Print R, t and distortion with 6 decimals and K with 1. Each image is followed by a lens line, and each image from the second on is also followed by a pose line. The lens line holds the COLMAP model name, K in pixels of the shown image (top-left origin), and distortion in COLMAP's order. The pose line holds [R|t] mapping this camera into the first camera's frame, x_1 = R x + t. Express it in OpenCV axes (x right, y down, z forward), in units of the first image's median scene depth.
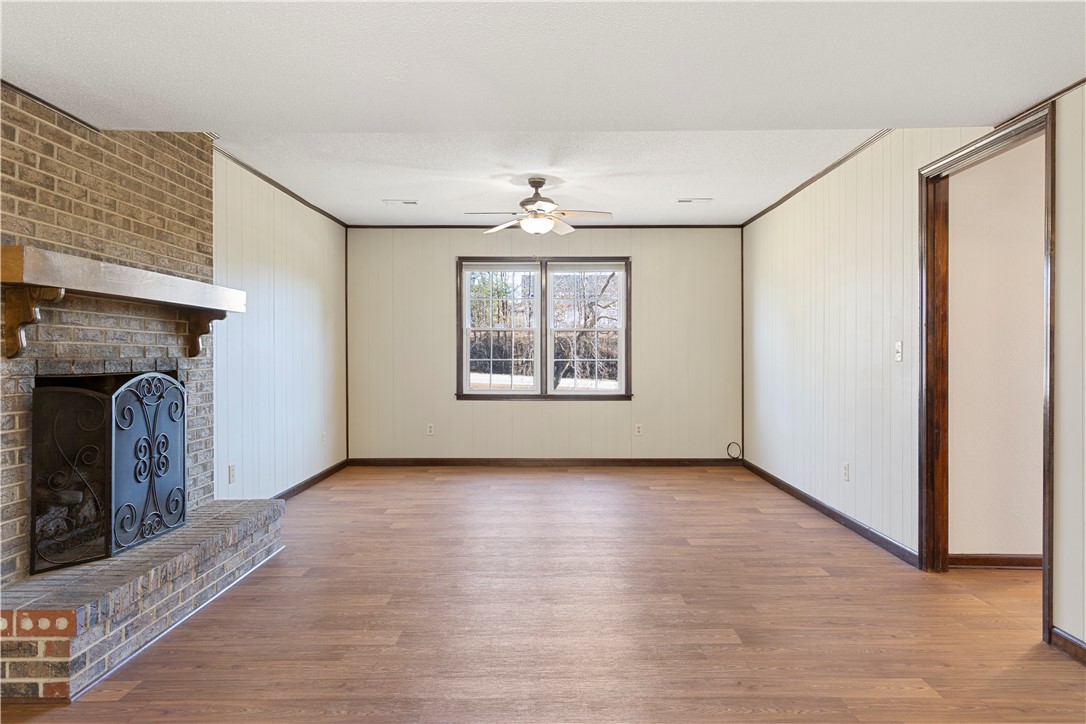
lens RADIAL K [[731.3, 0, 543.6], [0, 731.3, 360.2], [0, 0, 1]] dist [-0.030756, -0.007069]
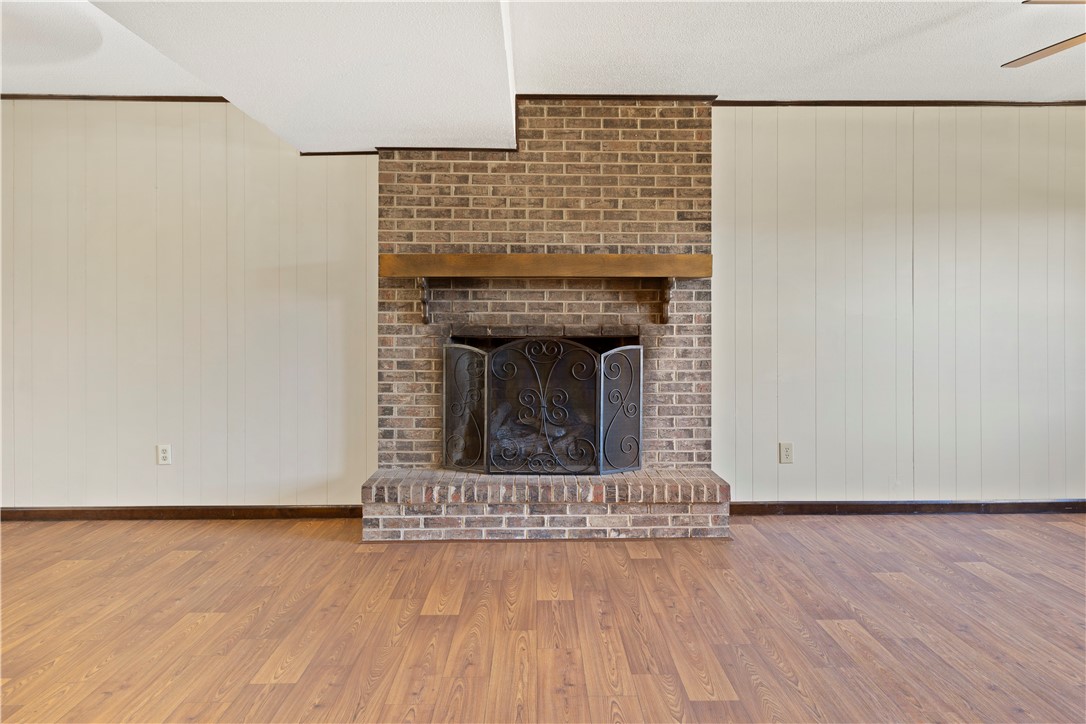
lens RADIAL K [[731.3, 0, 567.0], [0, 731.3, 324.2], [0, 0, 1]] dist [-0.030756, -0.007069]
pose [[0.022501, 0.003896, -0.999739, 0.782597], [-0.006899, 0.999969, 0.003742, -0.009475], [0.999723, 0.006813, 0.022527, 1.176804]]
